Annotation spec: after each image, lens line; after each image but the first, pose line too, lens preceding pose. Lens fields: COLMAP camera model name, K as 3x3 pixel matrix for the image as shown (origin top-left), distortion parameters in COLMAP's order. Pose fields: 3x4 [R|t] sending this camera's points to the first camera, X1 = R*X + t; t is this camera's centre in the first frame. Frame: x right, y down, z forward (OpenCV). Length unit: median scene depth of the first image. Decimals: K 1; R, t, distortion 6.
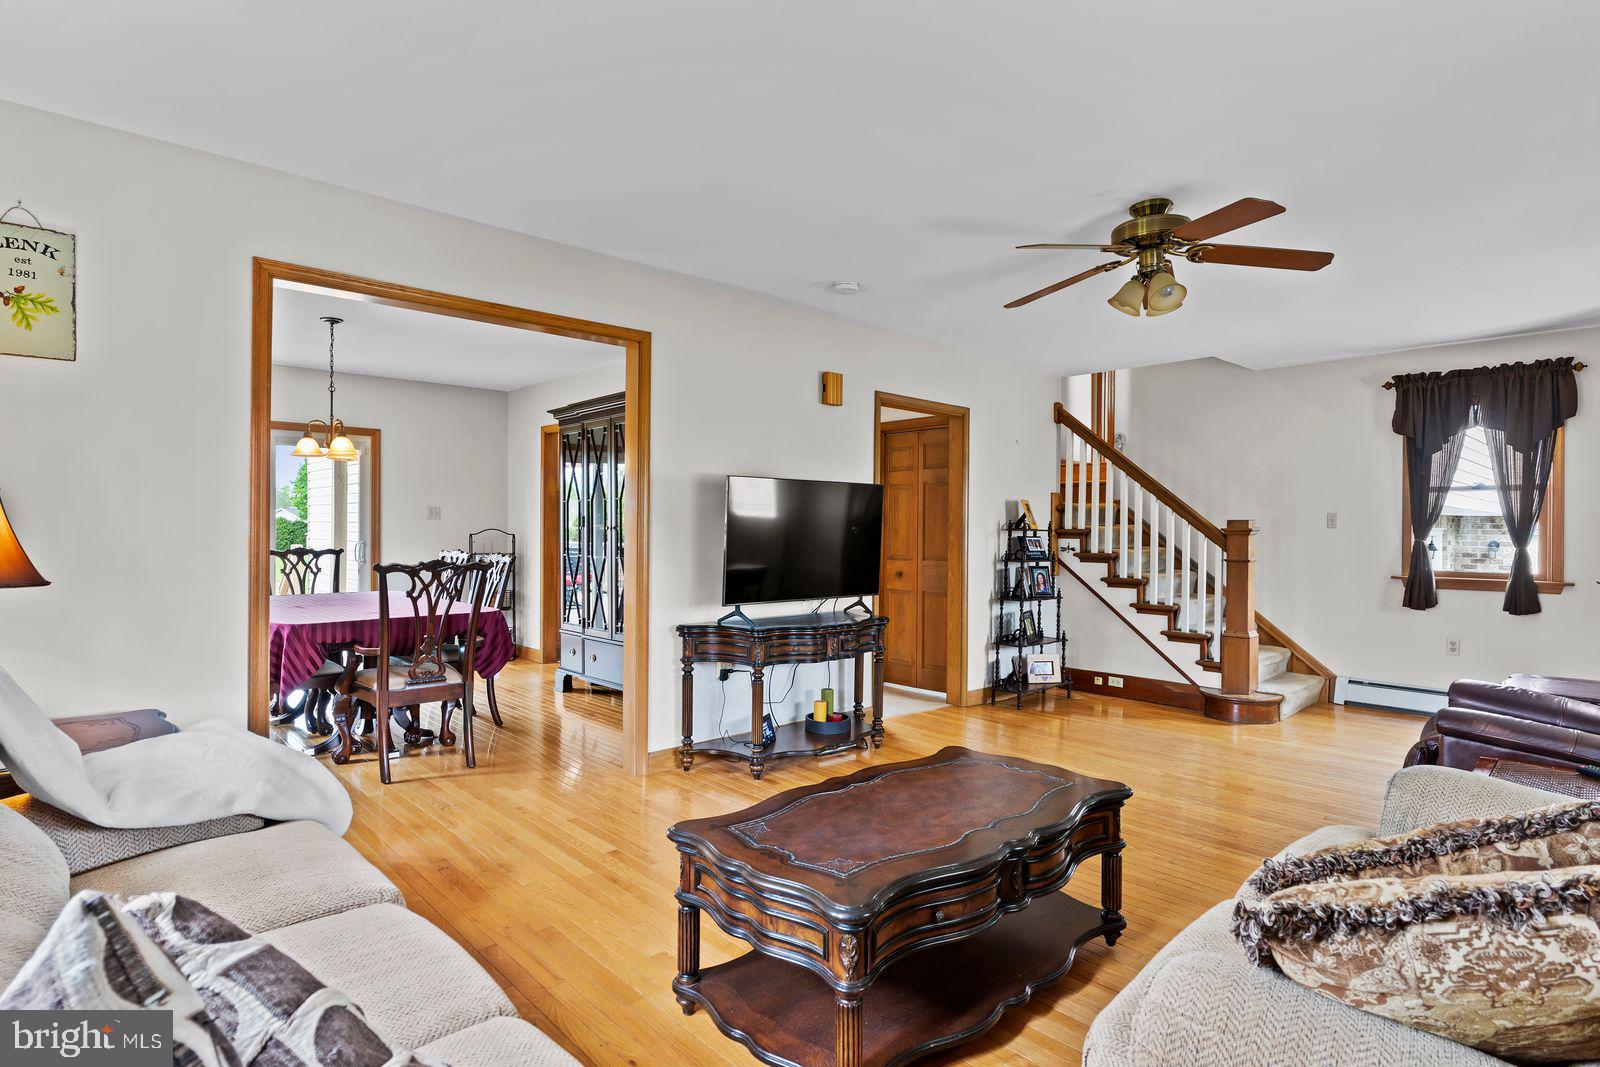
lens RADIAL K [[808.4, 0, 795.1], [0, 808.4, 532.1], [0, 0, 1]] dist [-0.000911, 0.000143]
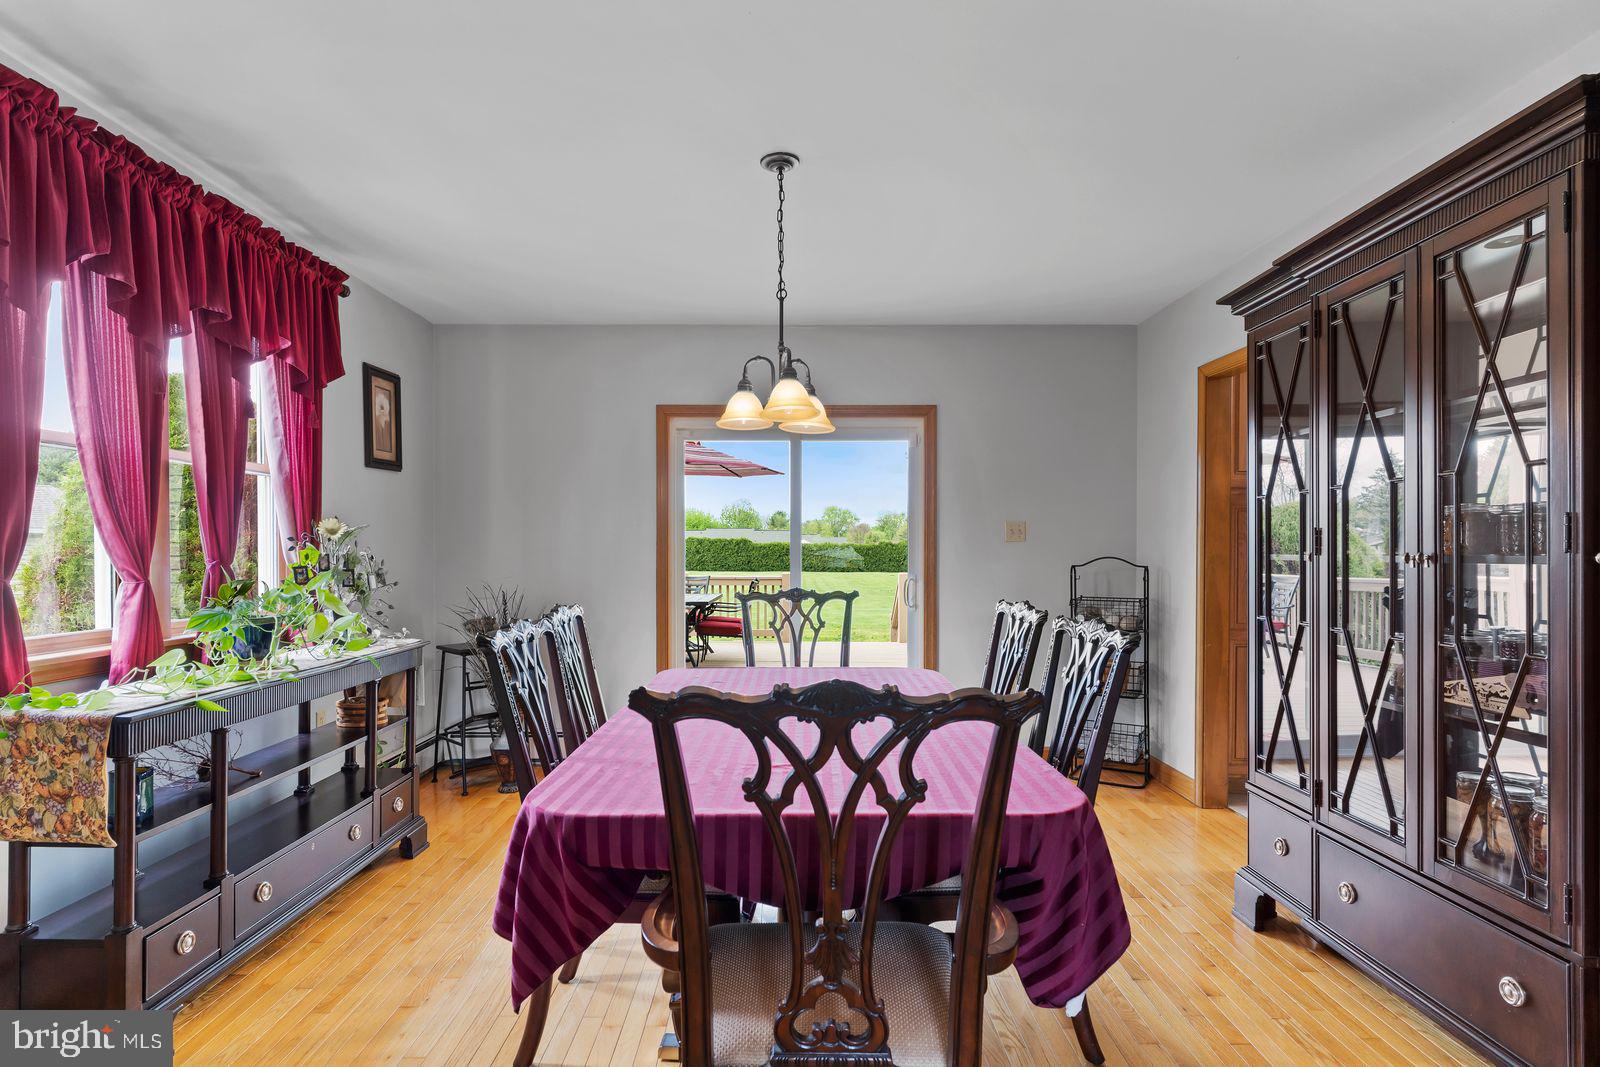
lens RADIAL K [[790.0, 0, 793.9], [0, 790.0, 555.7], [0, 0, 1]] dist [-0.000452, -0.000028]
pose [[0.721486, 0.001616, -0.692428, -0.181632], [-0.002312, 0.999997, -0.000076, -0.006427], [0.692426, 0.001655, 0.721487, 0.547109]]
